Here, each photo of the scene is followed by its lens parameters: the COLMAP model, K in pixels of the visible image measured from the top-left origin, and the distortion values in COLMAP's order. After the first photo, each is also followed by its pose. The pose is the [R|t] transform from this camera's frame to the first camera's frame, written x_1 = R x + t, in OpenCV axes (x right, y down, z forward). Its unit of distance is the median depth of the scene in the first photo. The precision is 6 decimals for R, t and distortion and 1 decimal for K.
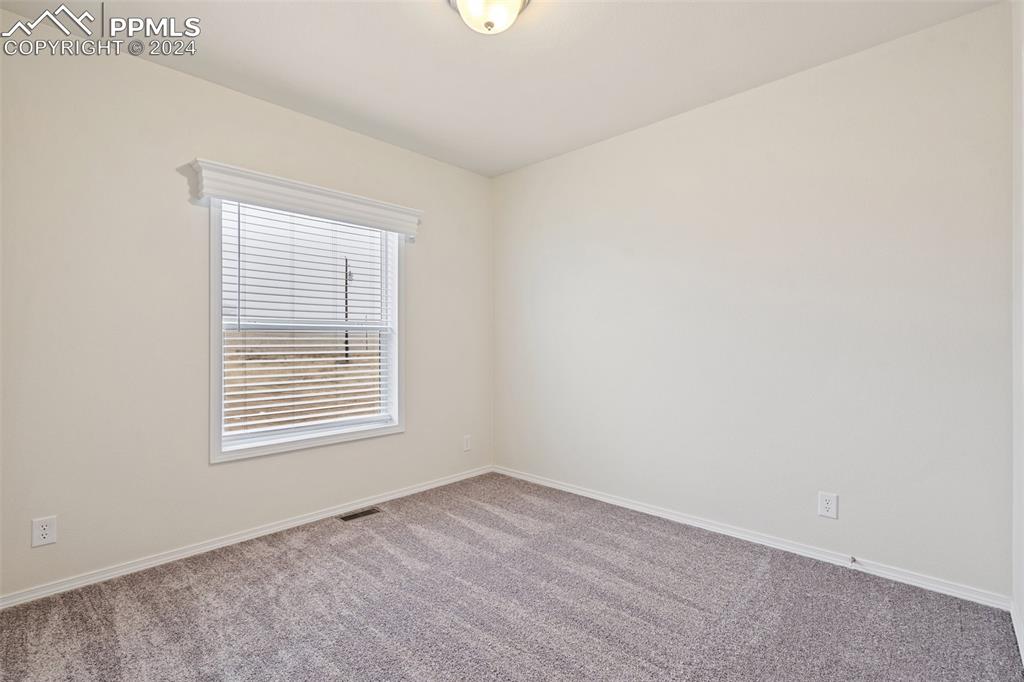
lens RADIAL K [[479.4, 0, 502.4], [0, 479.4, 344.3], [0, 0, 1]] dist [-0.009726, 0.001568]
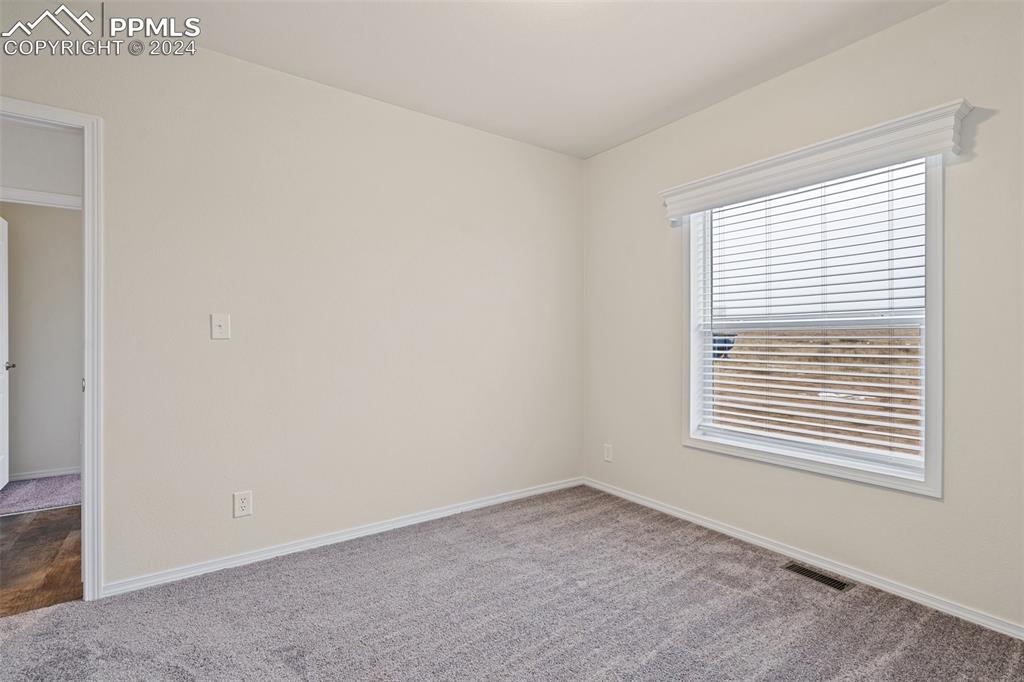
lens RADIAL K [[479.4, 0, 508.8], [0, 479.4, 343.6], [0, 0, 1]] dist [-0.009726, 0.001568]
pose [[-0.212422, 0.008433, -0.977142, 0.587356], [-0.006331, 0.999930, 0.010006, -0.006692], [0.977158, 0.008312, -0.212353, 0.783689]]
